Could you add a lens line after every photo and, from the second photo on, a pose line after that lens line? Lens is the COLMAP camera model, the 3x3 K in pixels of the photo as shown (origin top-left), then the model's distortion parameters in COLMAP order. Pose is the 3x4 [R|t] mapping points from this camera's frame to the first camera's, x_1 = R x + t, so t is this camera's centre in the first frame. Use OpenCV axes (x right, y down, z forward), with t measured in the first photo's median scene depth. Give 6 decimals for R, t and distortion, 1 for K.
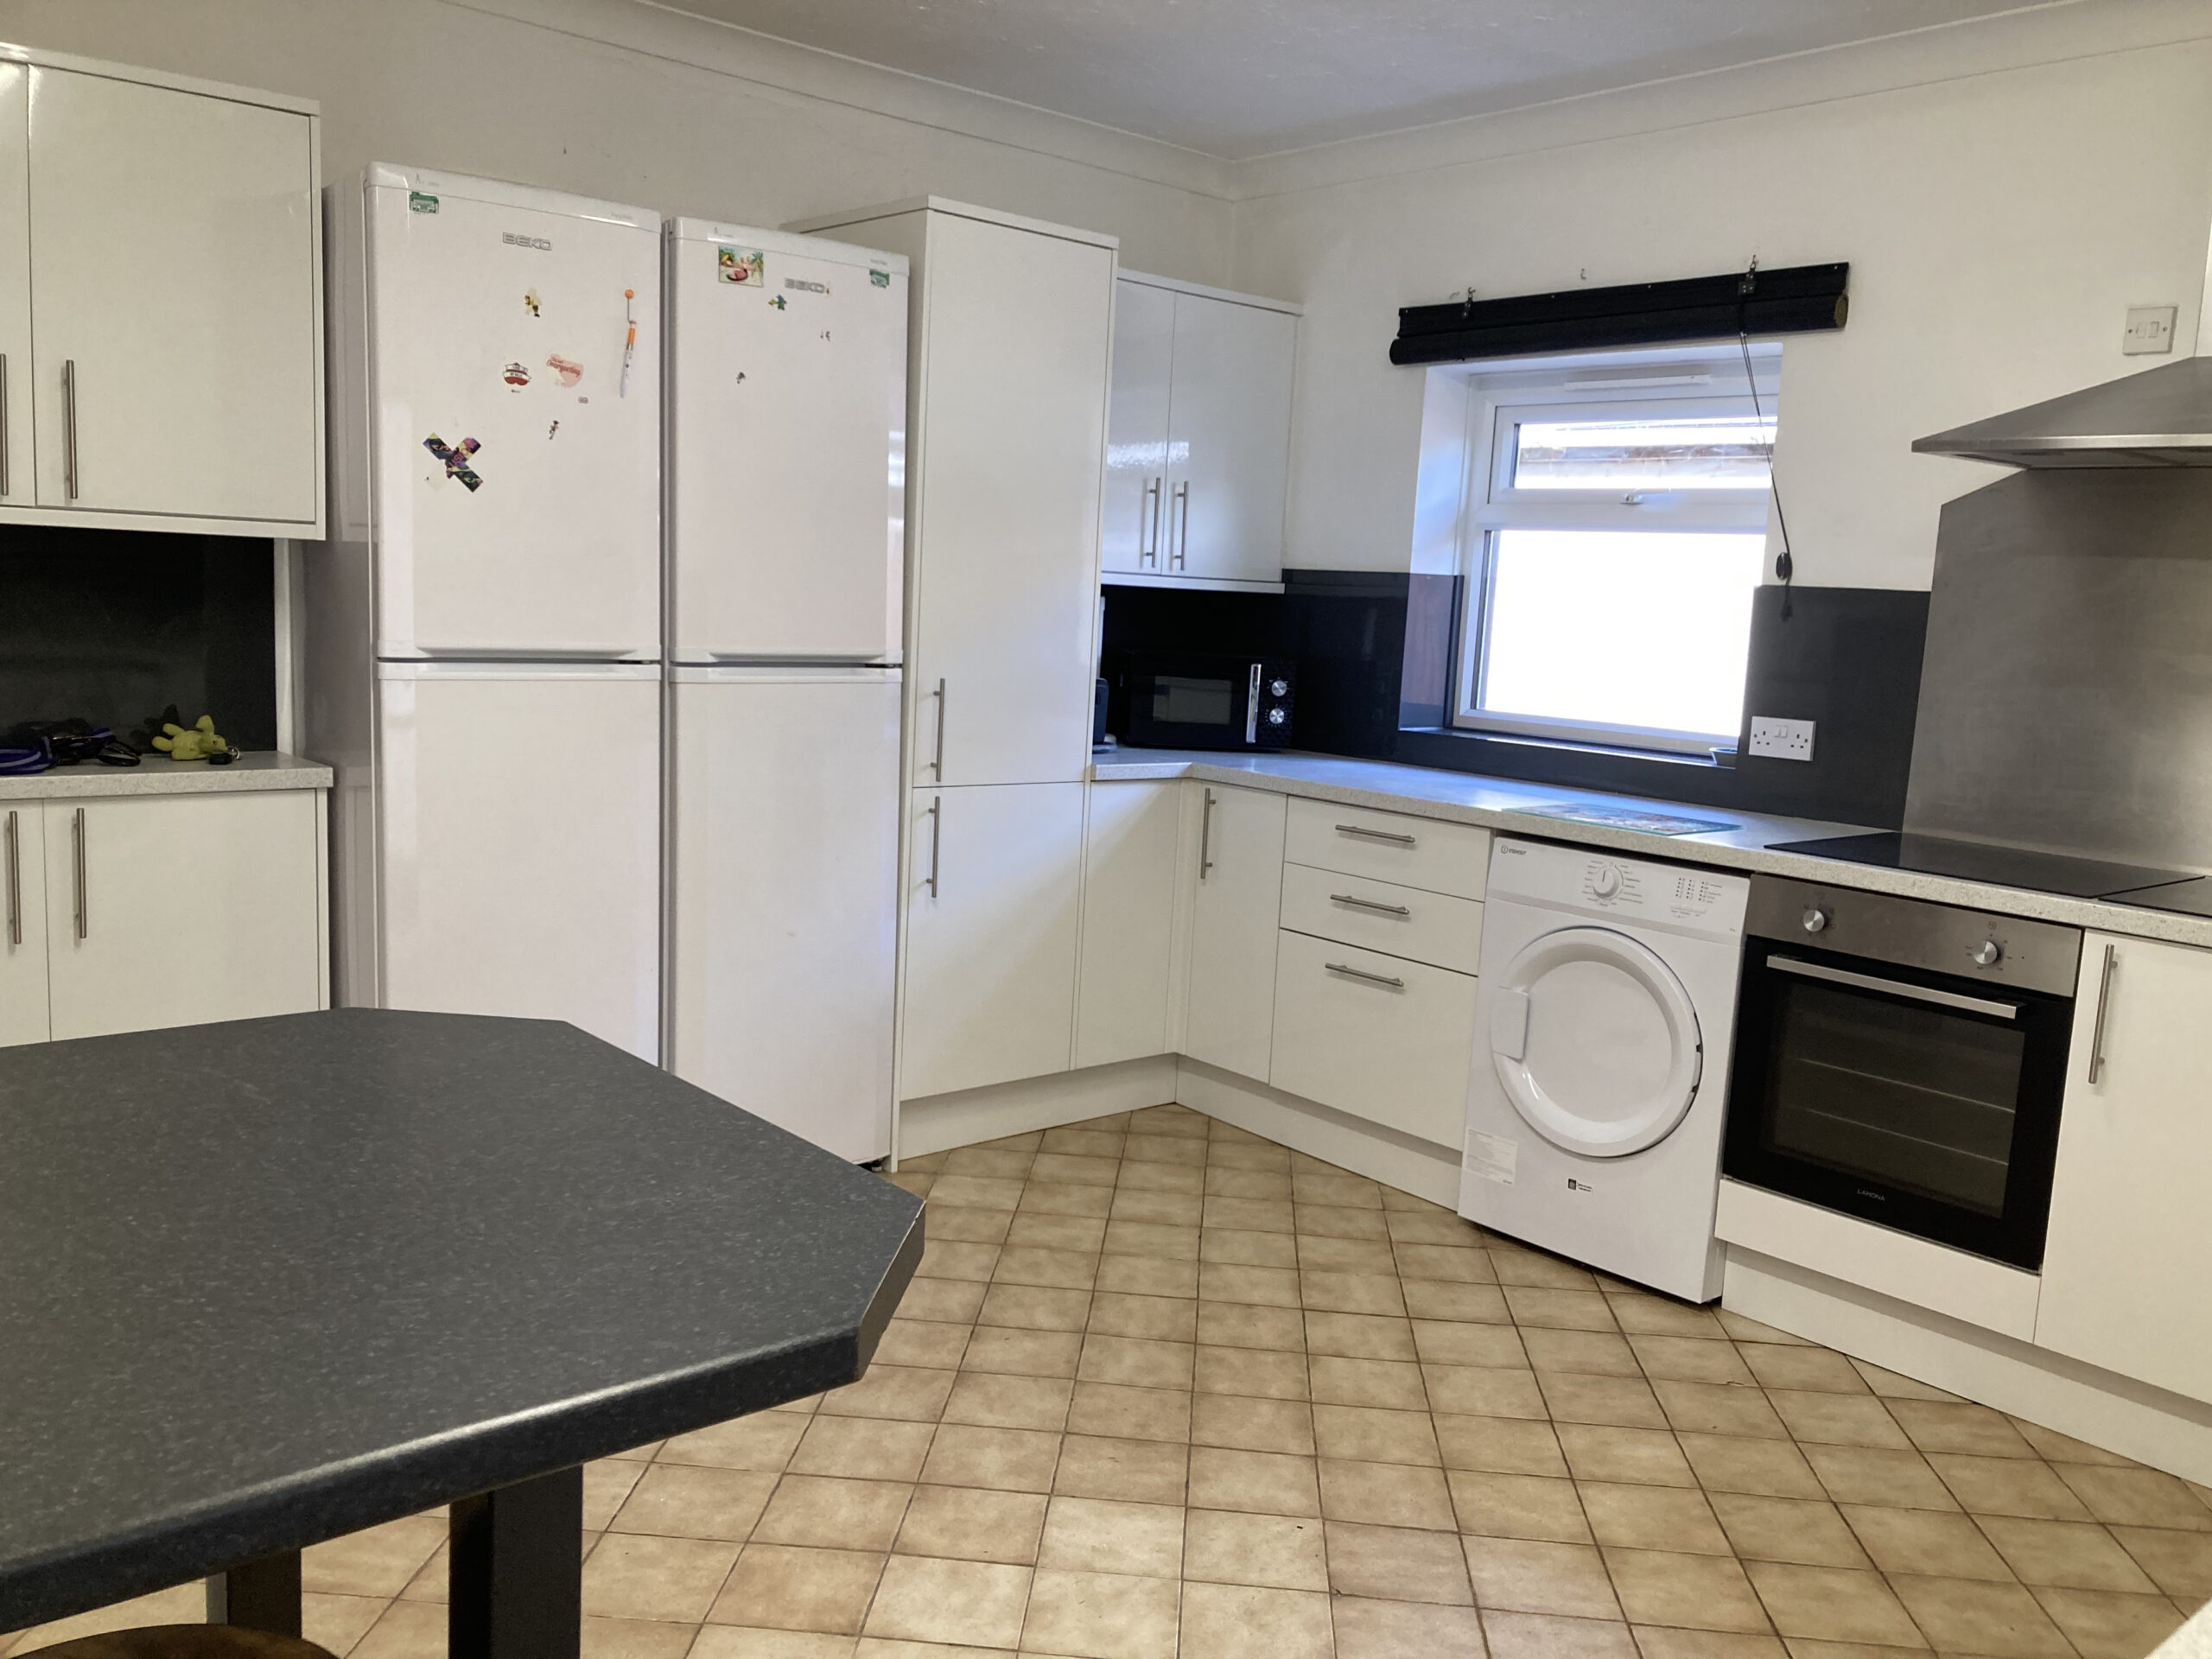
lens RADIAL K [[1824.1, 0, 1106.7], [0, 1824.1, 840.3], [0, 0, 1]] dist [0.028985, -0.007104]
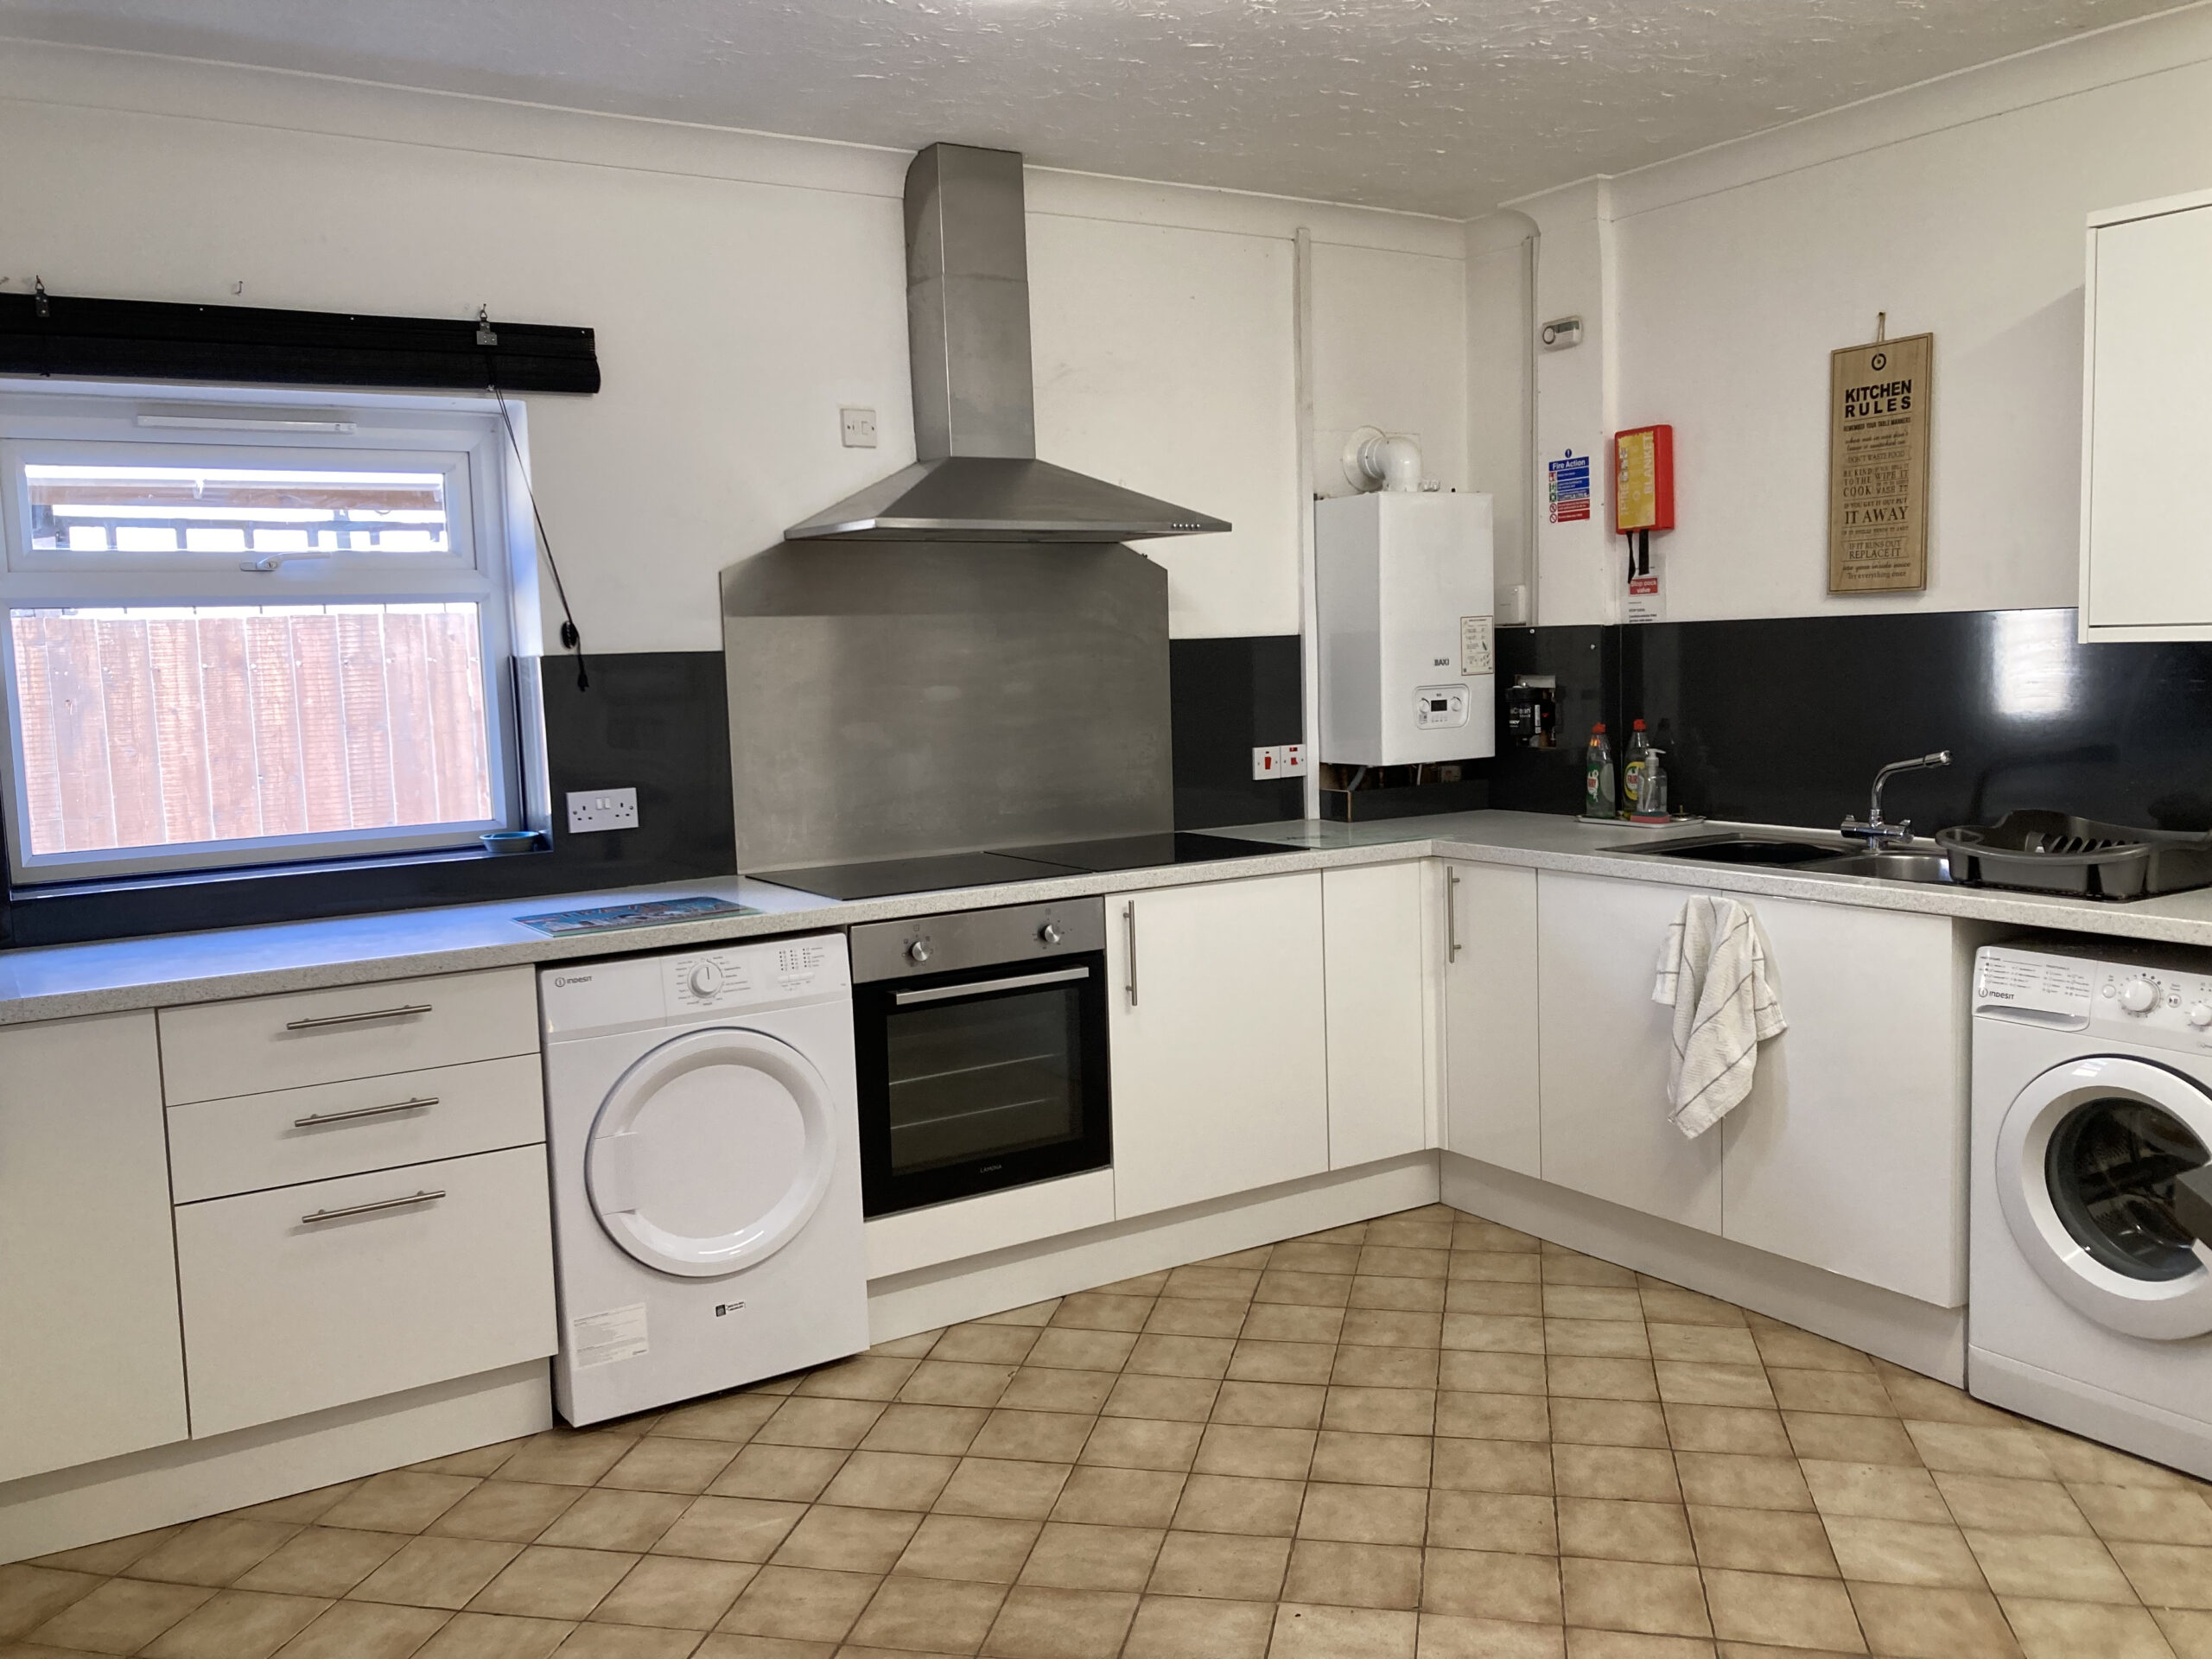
lens RADIAL K [[1824.1, 0, 1105.9], [0, 1824.1, 818.7], [0, 0, 1]] dist [0.028985, -0.007104]
pose [[0.149455, -0.152389, 0.976955, -0.608787], [0.182936, 0.975256, 0.124138, -0.138695], [-0.971698, 0.160167, 0.173634, 0.647974]]
